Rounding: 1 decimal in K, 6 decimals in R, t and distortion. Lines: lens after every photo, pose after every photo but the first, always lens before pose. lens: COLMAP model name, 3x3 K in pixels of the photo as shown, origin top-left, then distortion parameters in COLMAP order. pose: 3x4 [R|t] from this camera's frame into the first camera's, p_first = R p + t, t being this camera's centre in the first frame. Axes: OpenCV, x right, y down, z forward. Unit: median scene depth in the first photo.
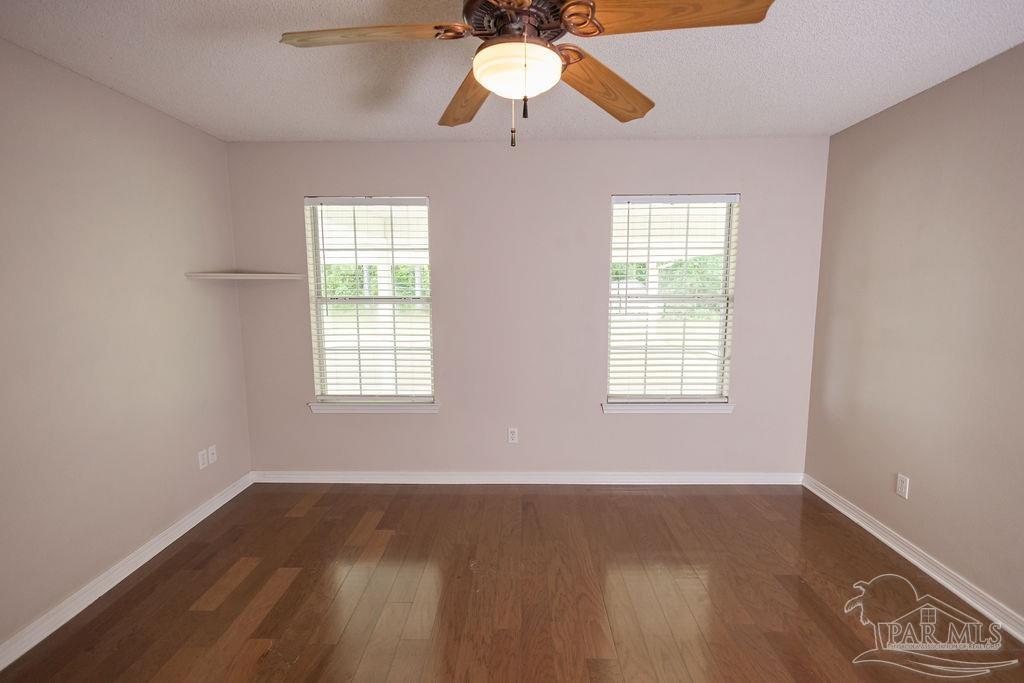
lens RADIAL K [[470.1, 0, 514.3], [0, 470.1, 341.4], [0, 0, 1]] dist [0.011724, -0.001015]
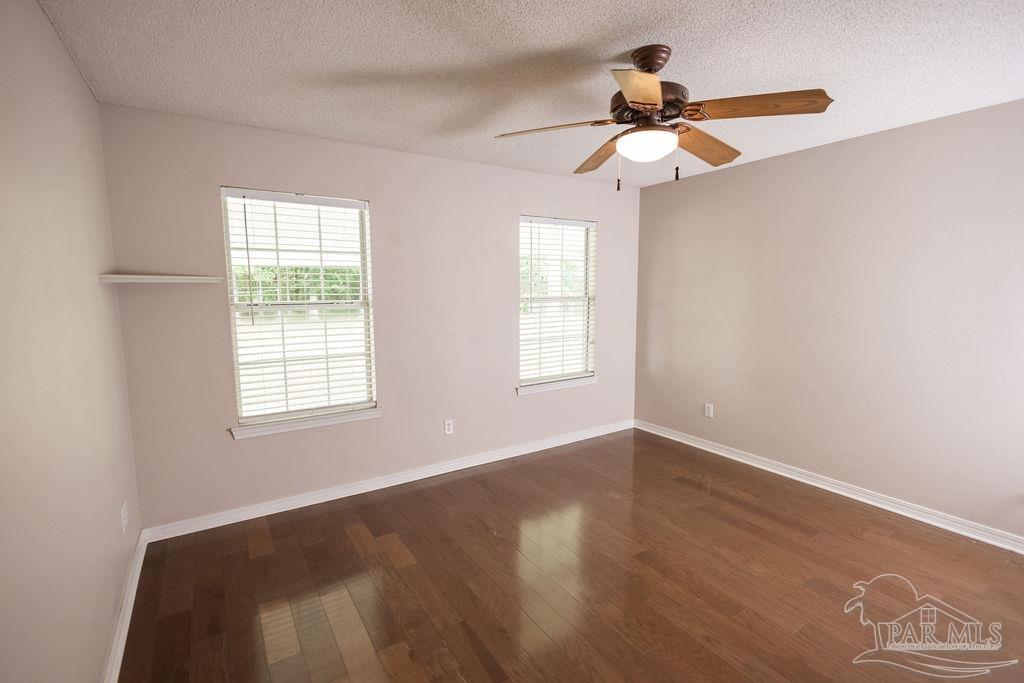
lens RADIAL K [[470.1, 0, 505.4], [0, 470.1, 339.7], [0, 0, 1]] dist [0.011724, -0.001015]
pose [[0.832573, -0.062851, 0.550337, -0.486723], [0.071012, 0.997454, 0.006484, 0.000925], [-0.549344, 0.033682, 0.834917, 0.014390]]
